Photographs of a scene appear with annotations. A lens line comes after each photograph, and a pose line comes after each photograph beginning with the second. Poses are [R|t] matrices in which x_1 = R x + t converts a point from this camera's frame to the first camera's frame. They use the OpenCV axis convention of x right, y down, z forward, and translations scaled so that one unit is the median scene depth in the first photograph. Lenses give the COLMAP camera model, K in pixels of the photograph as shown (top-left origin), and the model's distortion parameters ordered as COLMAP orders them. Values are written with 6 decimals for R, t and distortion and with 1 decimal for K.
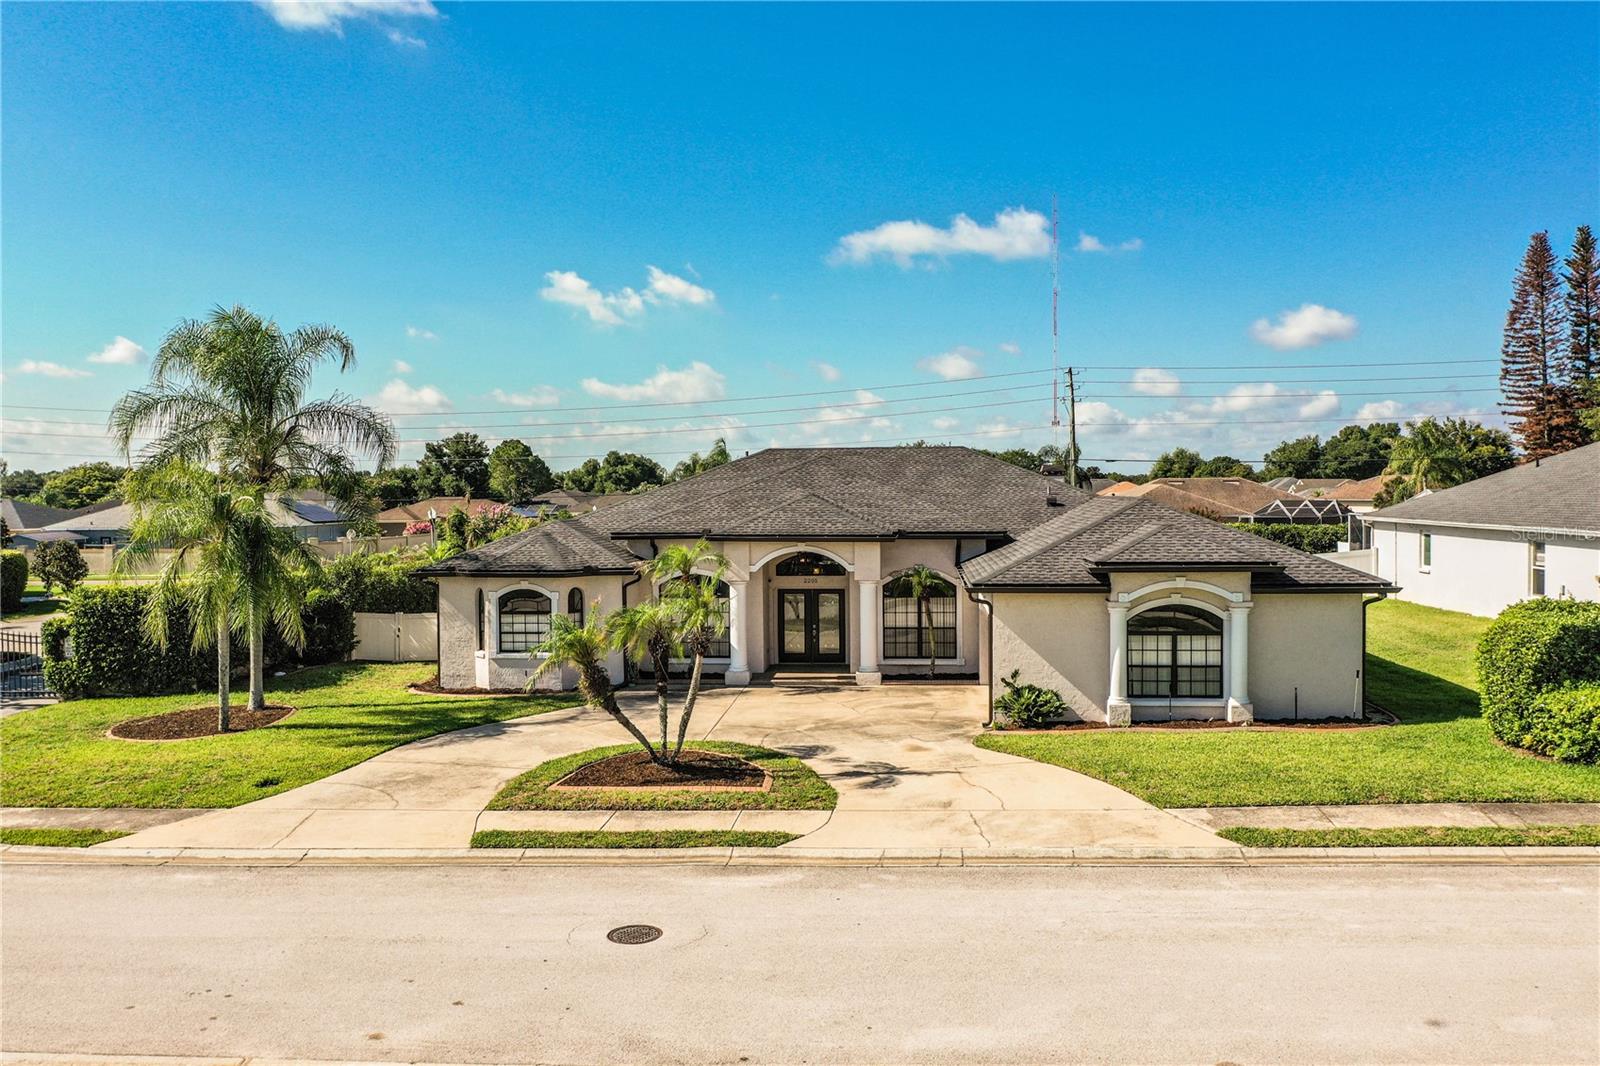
lens RADIAL K [[1260.2, 0, 803.9], [0, 1260.2, 525.9], [0, 0, 1]] dist [0.001409, 0.001415]
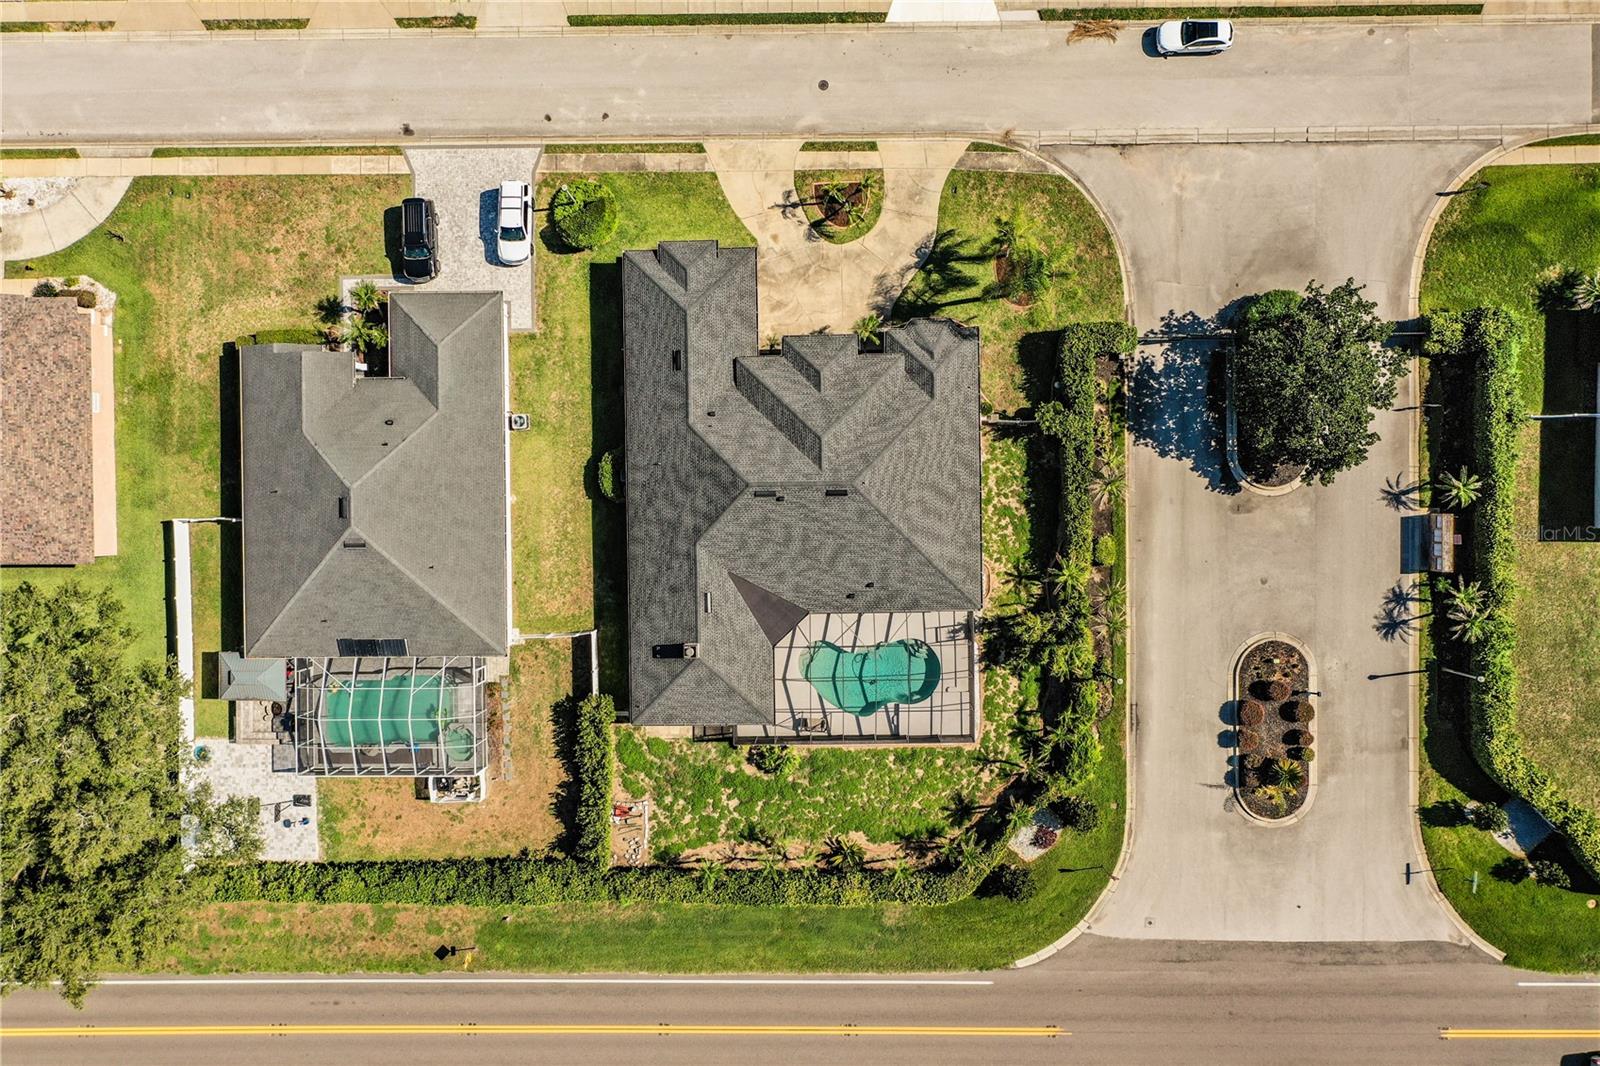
lens RADIAL K [[1258.8, 0, 801.6], [0, 1258.8, 529.4], [0, 0, 1]] dist [0.003674, -0.000810]
pose [[-0.993181, 0.109863, 0.039019, -0.024368], [0.034557, -0.042229, 0.998510, -3.034041], [0.111347, 0.993049, 0.038144, 1.564047]]
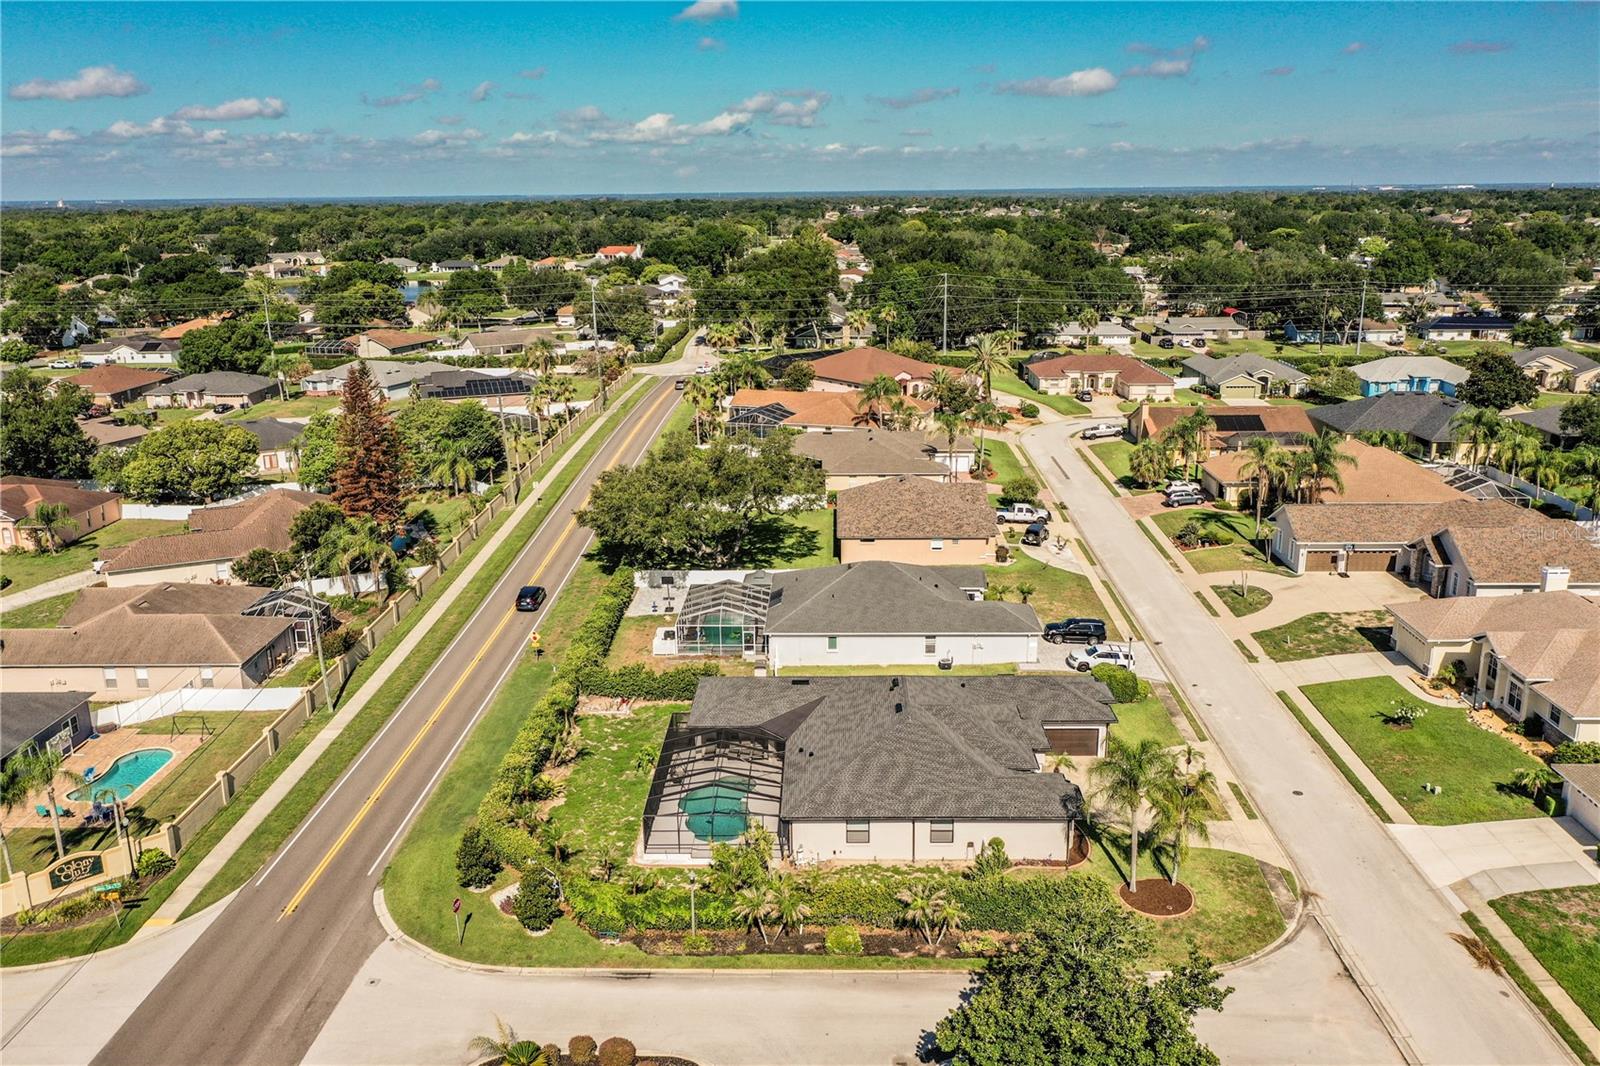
lens RADIAL K [[1258.8, 0, 801.6], [0, 1258.8, 529.4], [0, 0, 1]] dist [0.003674, -0.000810]
pose [[-0.076508, -0.252518, 0.964563, -2.946548], [0.038497, 0.965929, 0.255930, -1.352803], [-0.996325, 0.056714, -0.064181, 2.026154]]
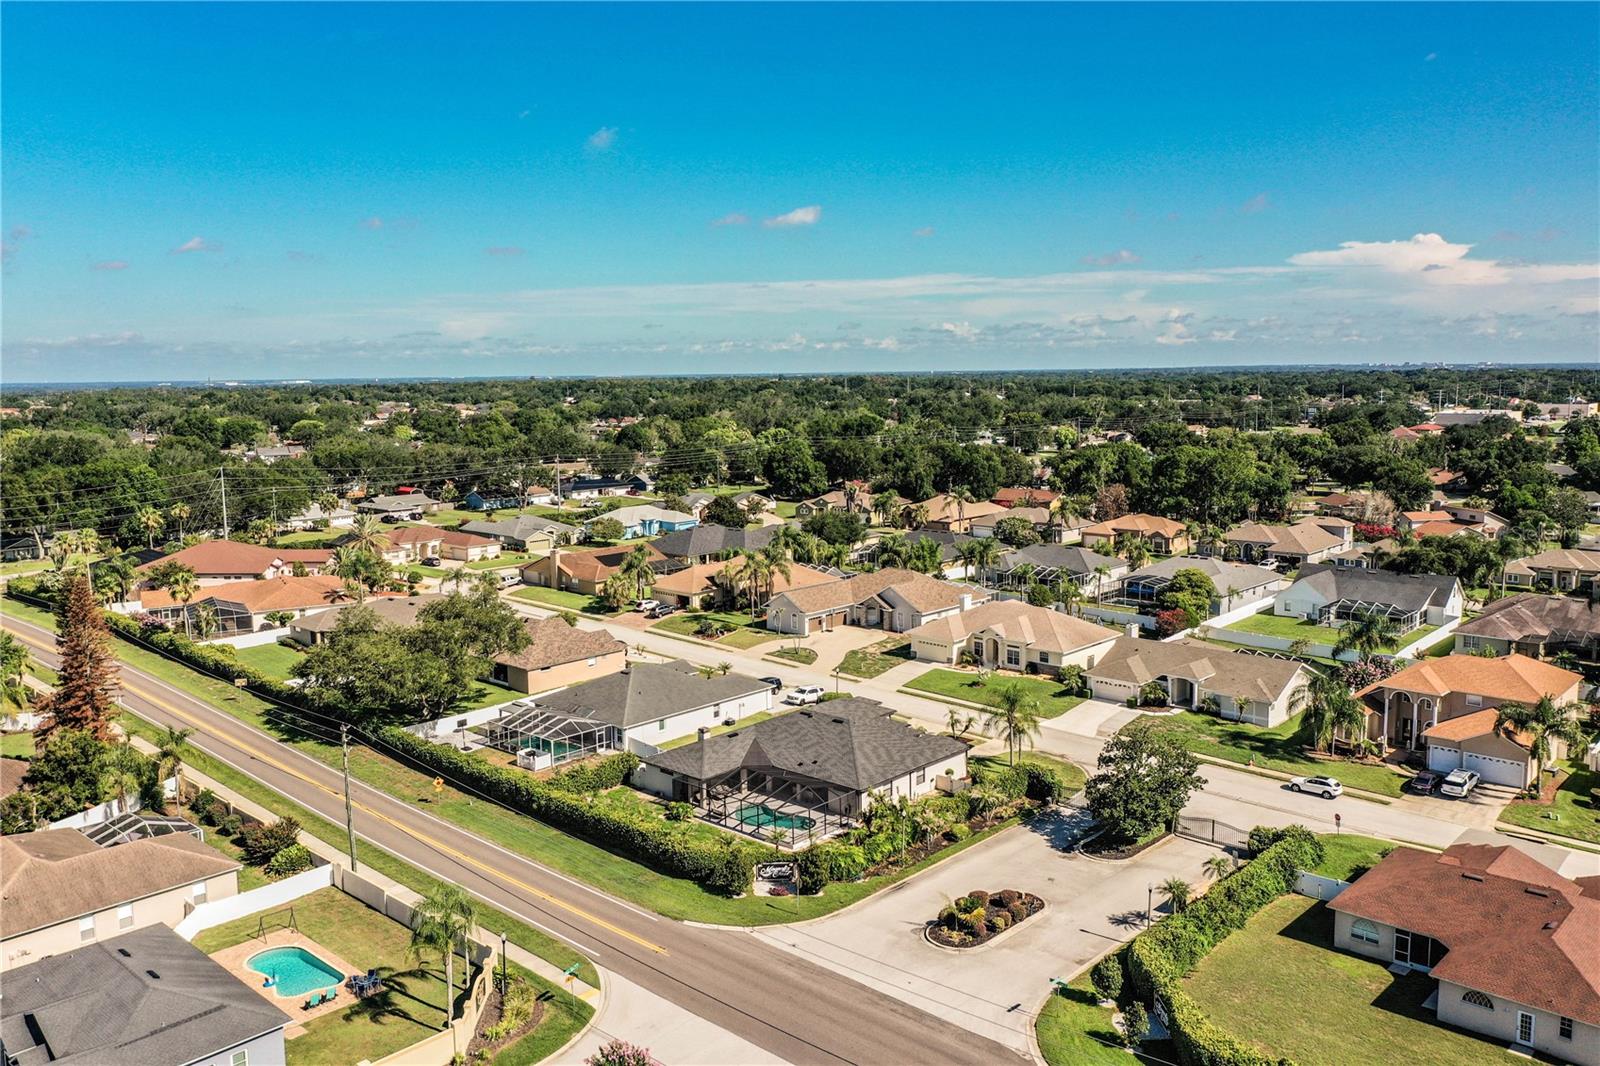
lens RADIAL K [[1258.8, 0, 801.6], [0, 1258.8, 529.4], [0, 0, 1]] dist [0.003674, -0.000810]
pose [[-0.800437, -0.057454, 0.596657, -2.704905], [0.035747, 0.989049, 0.143194, -1.500806], [-0.598350, 0.135946, -0.789617, 5.366259]]
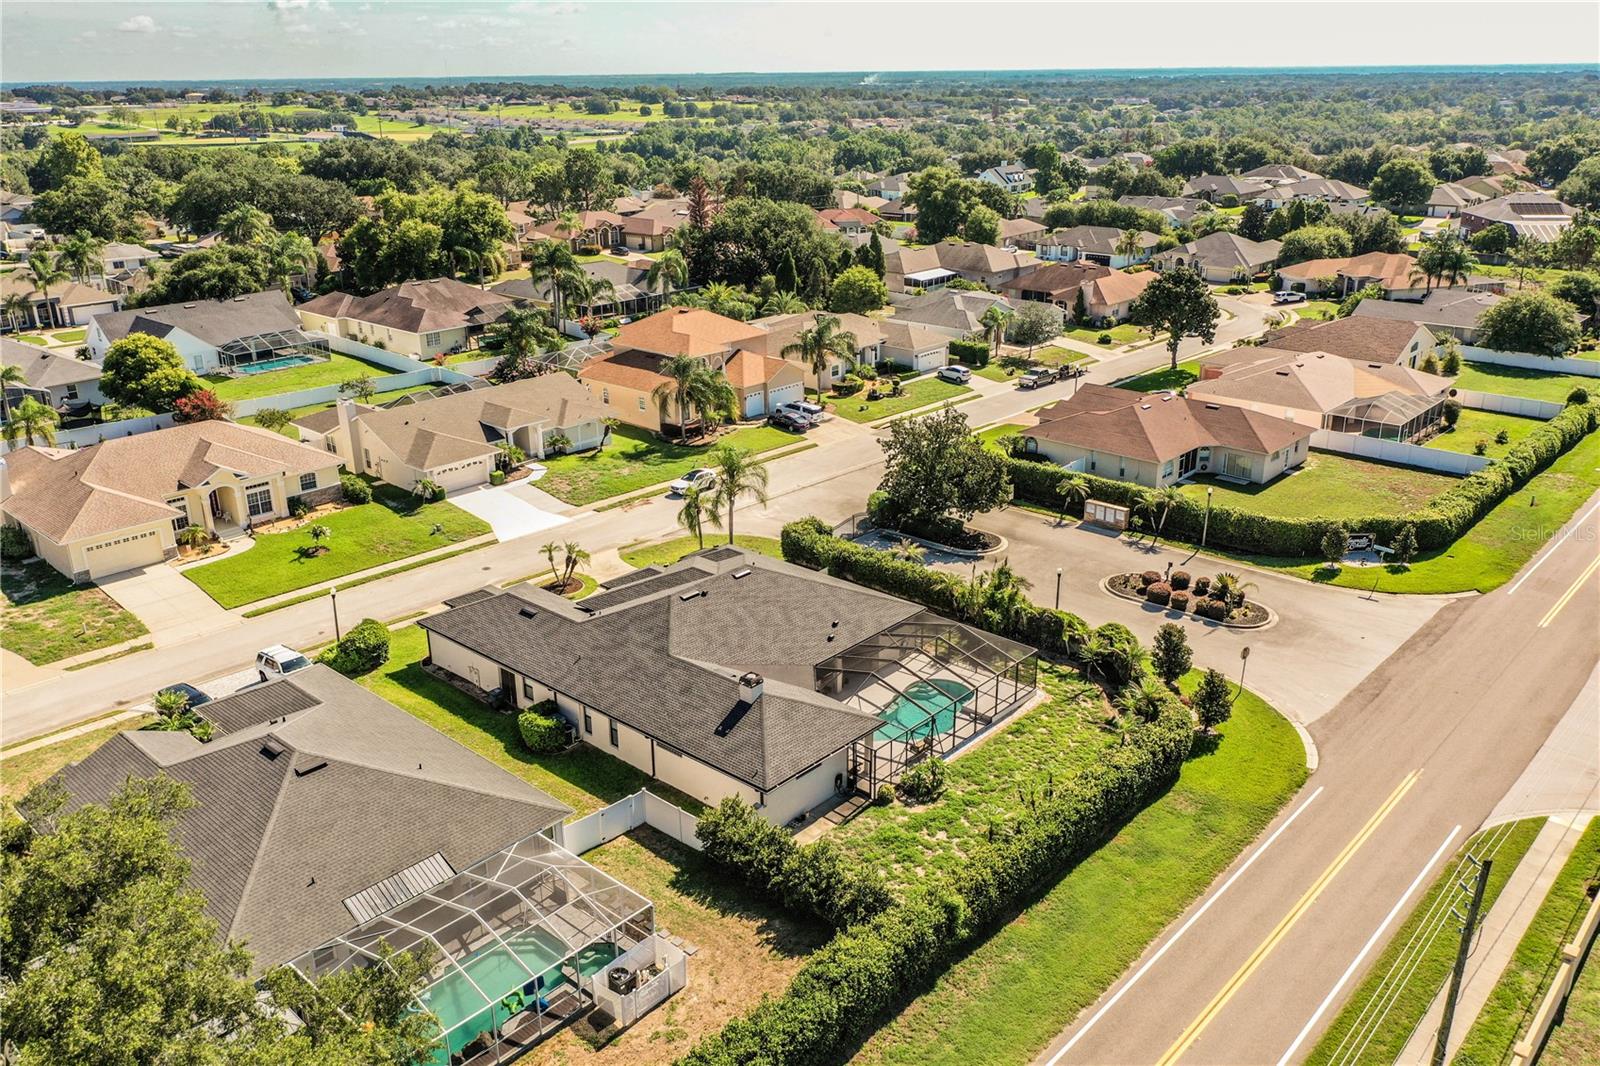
lens RADIAL K [[1258.8, 0, 801.6], [0, 1258.8, 529.4], [0, 0, 1]] dist [0.003674, -0.000810]
pose [[-0.591577, 0.292890, -0.751167, 2.105266], [-0.003977, 0.930611, 0.365988, -1.268285], [0.806239, 0.219497, -0.549363, 3.315860]]
